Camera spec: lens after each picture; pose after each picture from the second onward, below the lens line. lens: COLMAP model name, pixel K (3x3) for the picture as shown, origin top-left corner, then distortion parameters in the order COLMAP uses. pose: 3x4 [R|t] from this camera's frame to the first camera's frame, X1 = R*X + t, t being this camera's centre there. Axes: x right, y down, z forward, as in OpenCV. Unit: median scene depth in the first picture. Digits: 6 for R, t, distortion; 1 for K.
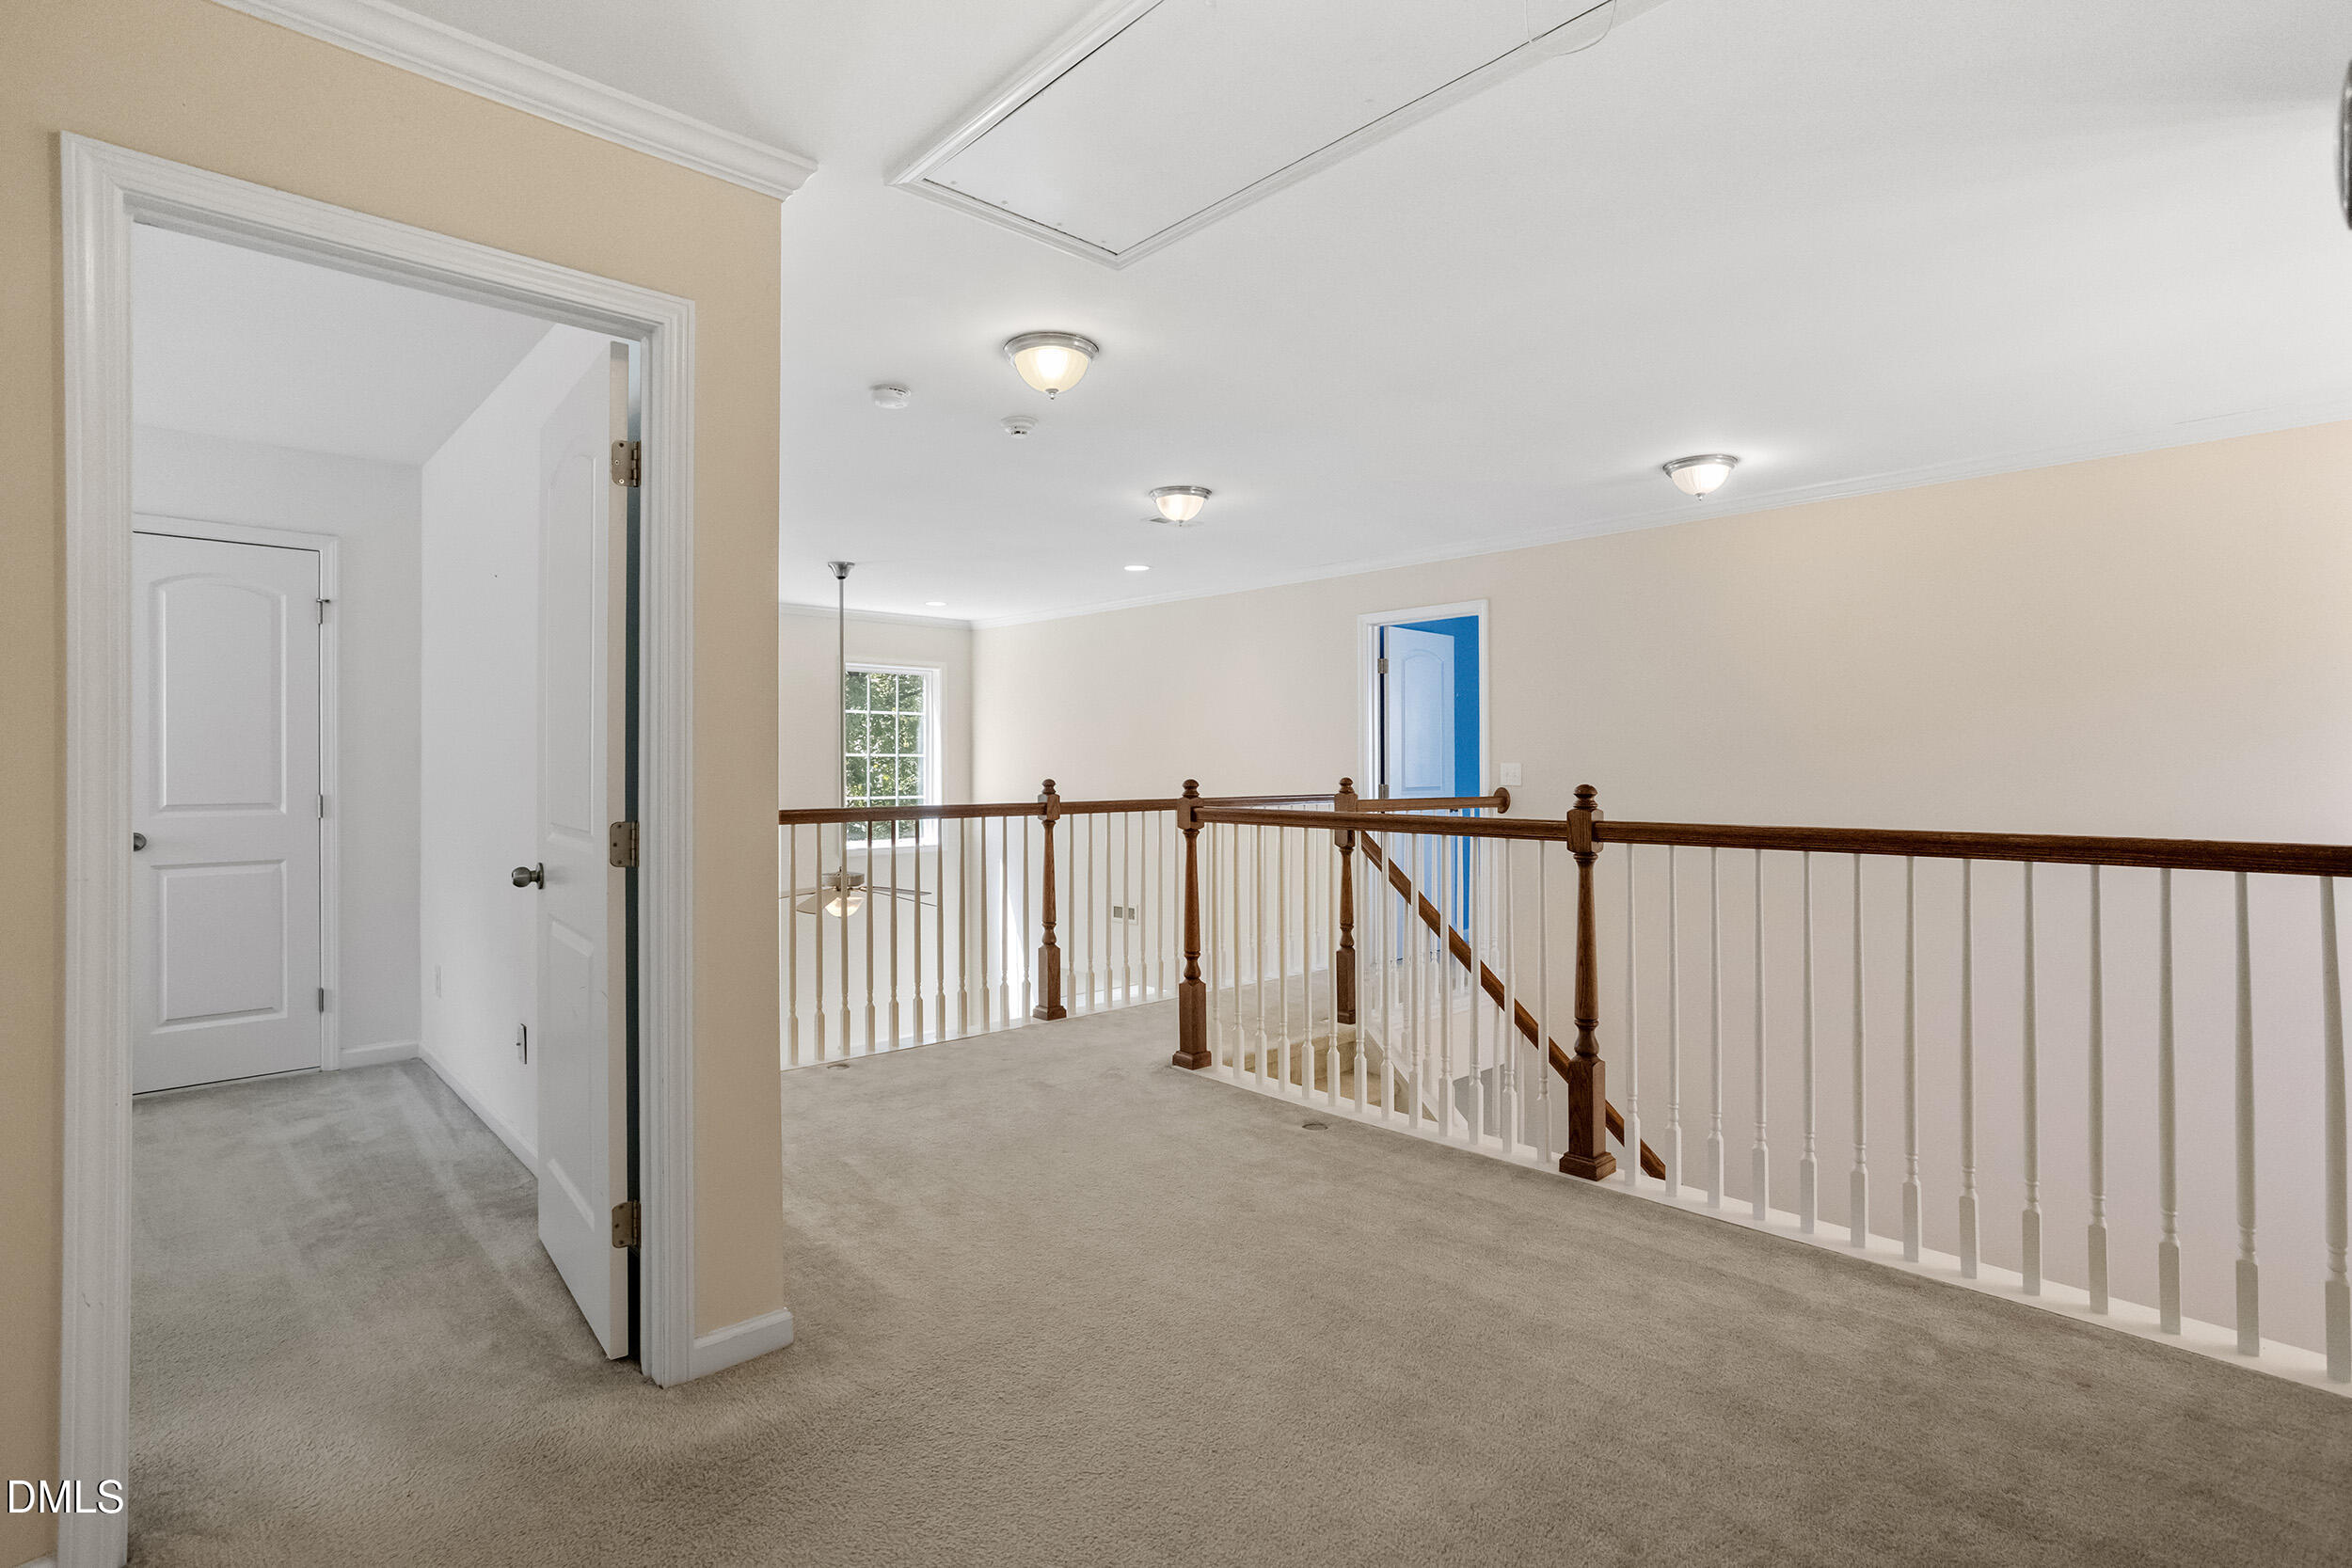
lens RADIAL K [[1151.9, 0, 1168.2], [0, 1151.9, 751.1], [0, 0, 1]] dist [-0.050870, 0.029508]
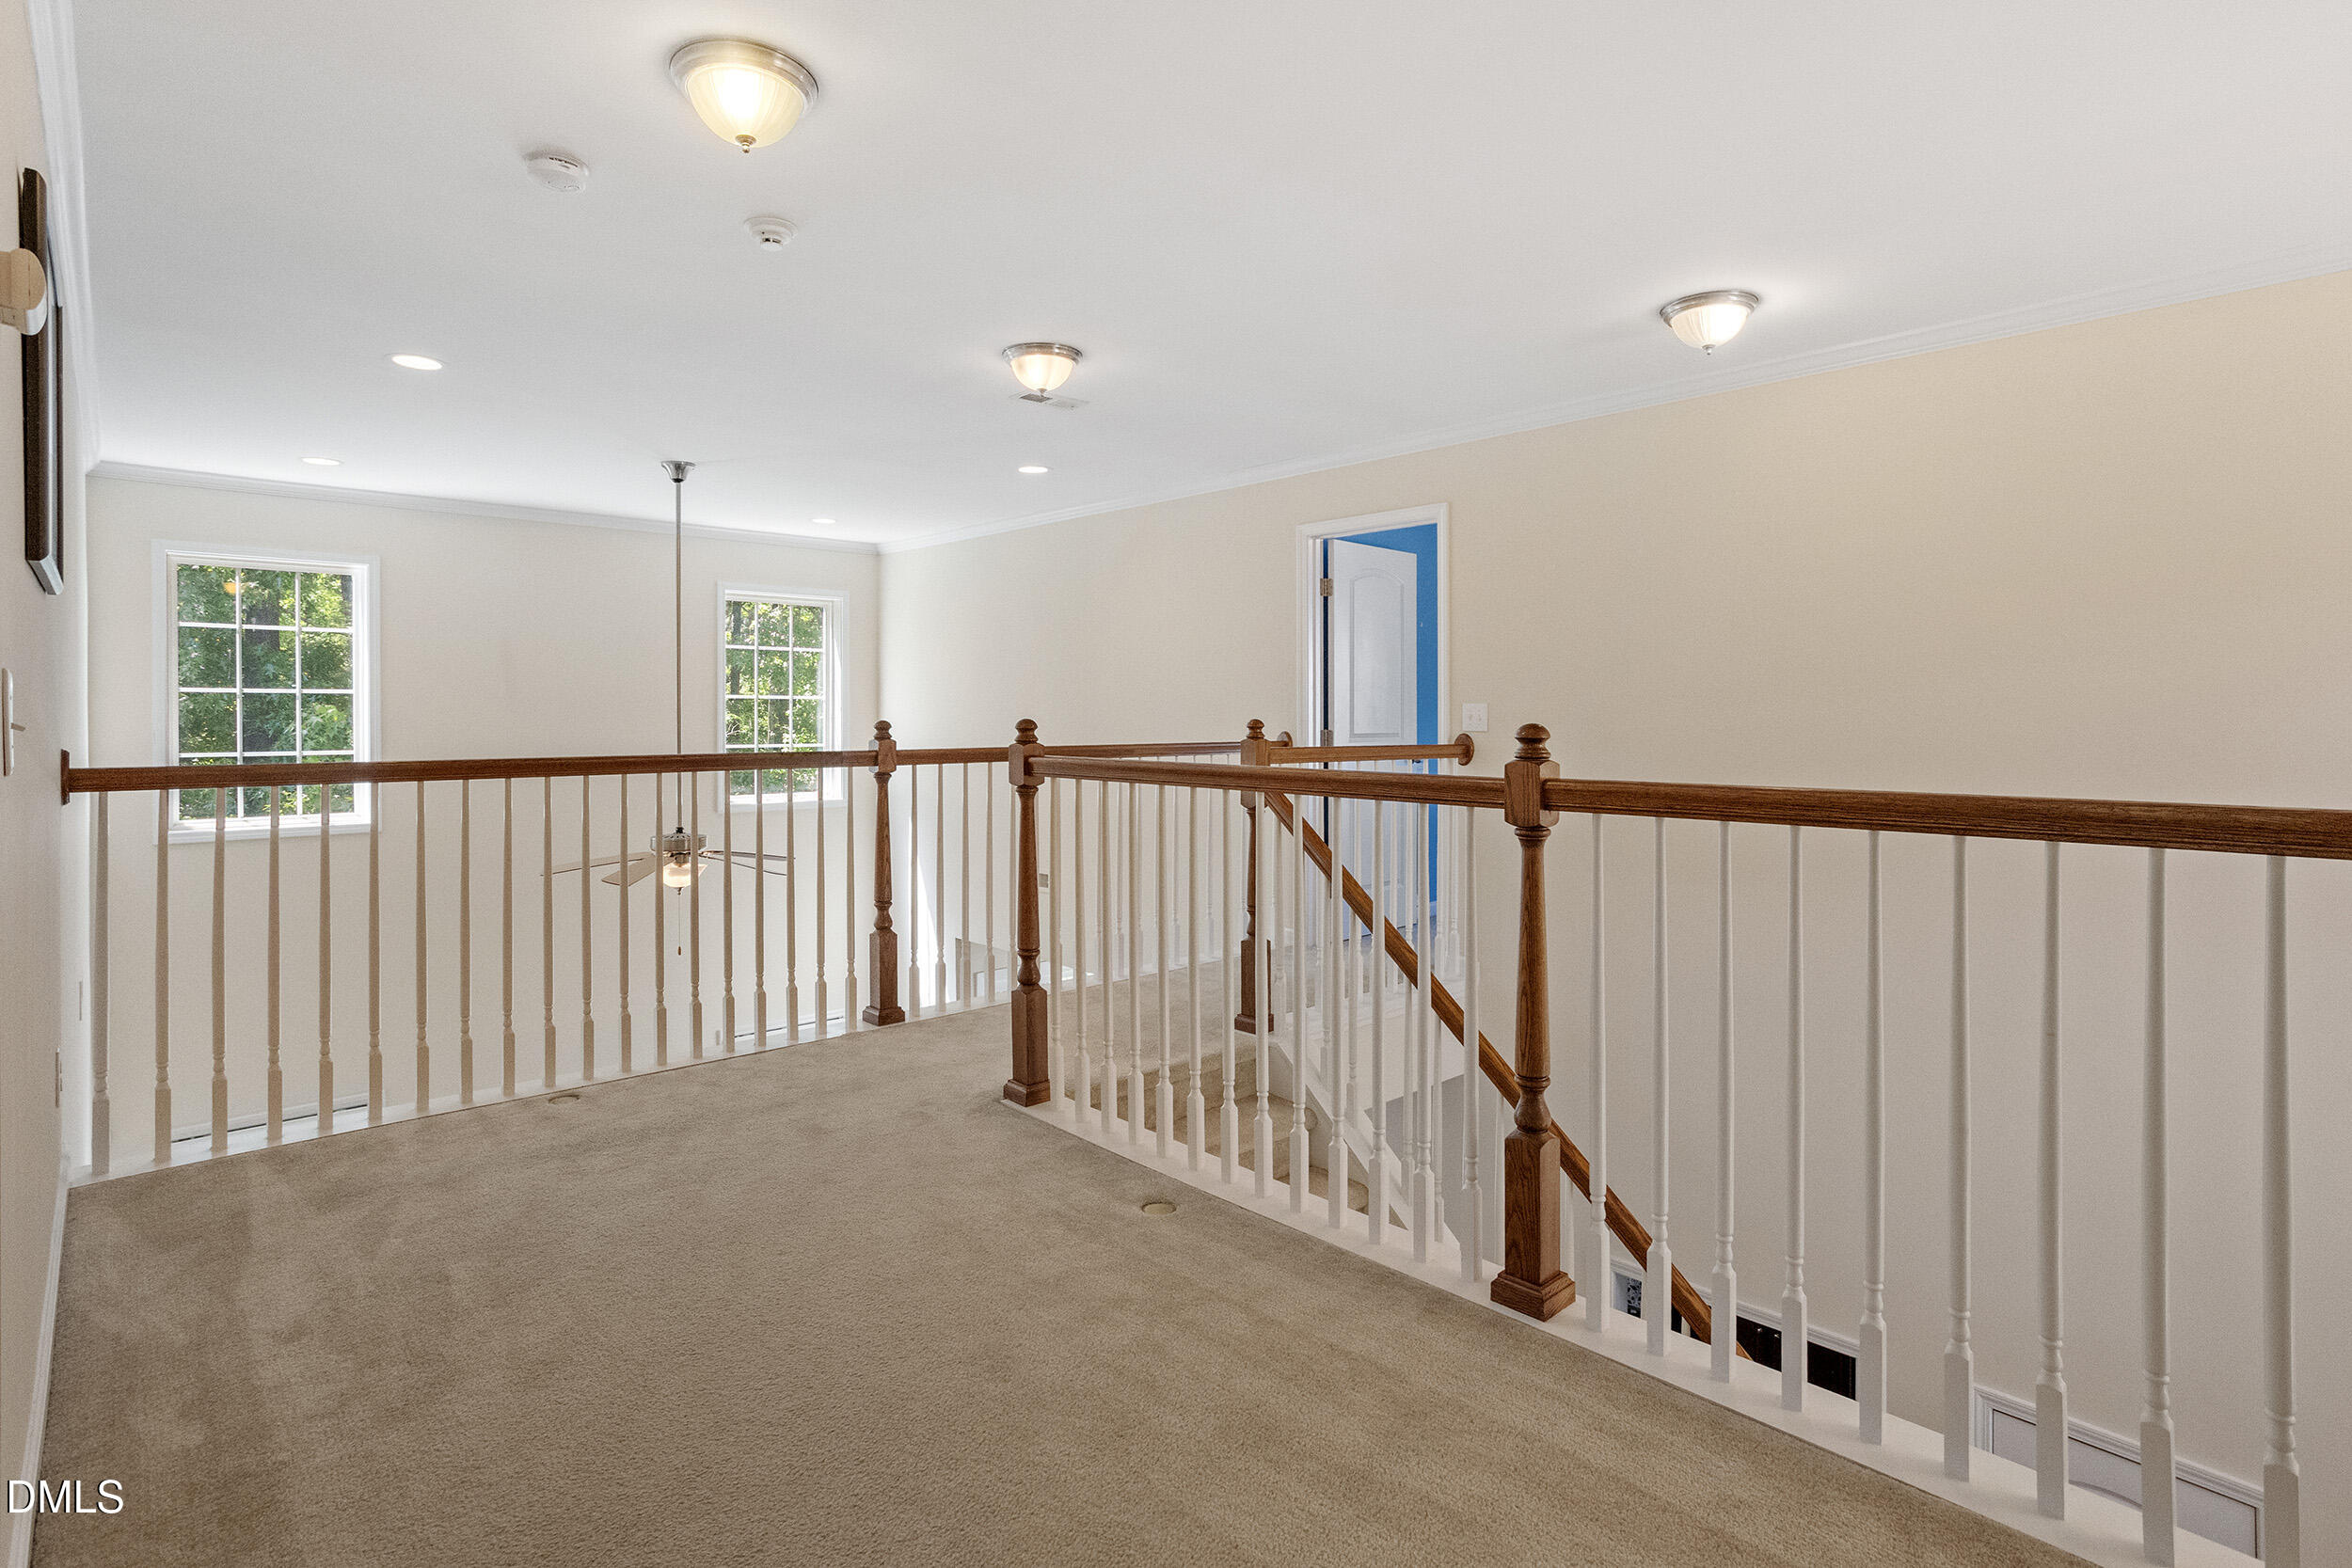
lens RADIAL K [[1148.1, 0, 1188.3], [0, 1148.1, 712.3], [0, 0, 1]] dist [-0.046032, 0.025370]
pose [[0.999973, 0.002332, 0.006982, 0.131325], [-0.002401, 0.999949, 0.009835, 0.013460], [-0.006959, -0.009851, 0.999927, 0.276868]]
